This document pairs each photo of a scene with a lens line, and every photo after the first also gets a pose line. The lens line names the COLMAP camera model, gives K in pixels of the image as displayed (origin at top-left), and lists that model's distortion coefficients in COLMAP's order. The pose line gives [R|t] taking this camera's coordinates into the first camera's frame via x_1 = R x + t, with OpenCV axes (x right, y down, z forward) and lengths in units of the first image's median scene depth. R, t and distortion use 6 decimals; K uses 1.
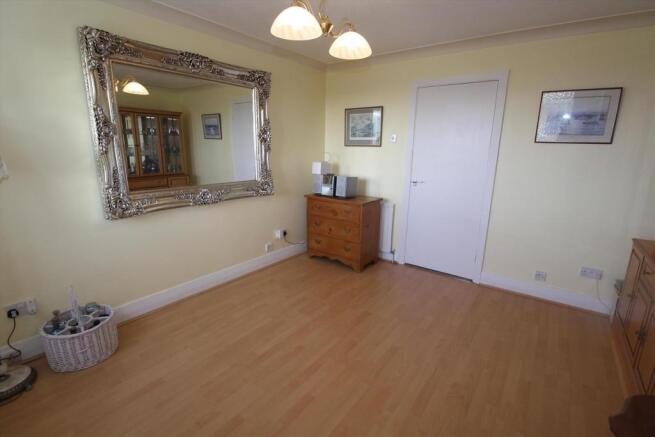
lens RADIAL K [[310.5, 0, 327.5], [0, 310.5, 218.5], [0, 0, 1]] dist [-0.003537, -0.000806]
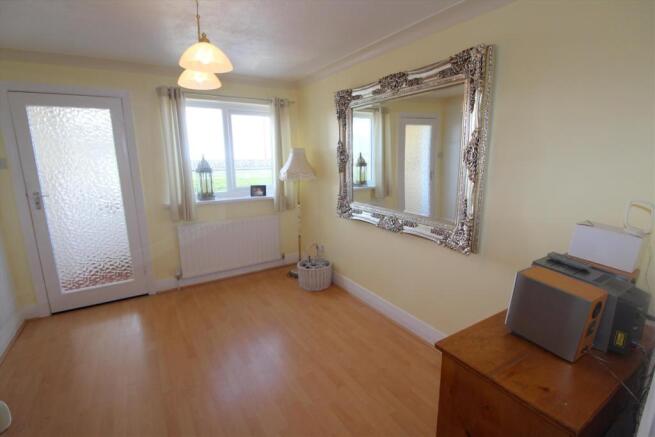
lens RADIAL K [[310.5, 0, 327.5], [0, 310.5, 218.5], [0, 0, 1]] dist [-0.003537, -0.000806]
pose [[-0.359906, 0.171748, -0.917044, 0.526996], [-0.213494, 0.941671, 0.260148, -0.275520], [0.908234, 0.289412, -0.302246, 1.079250]]
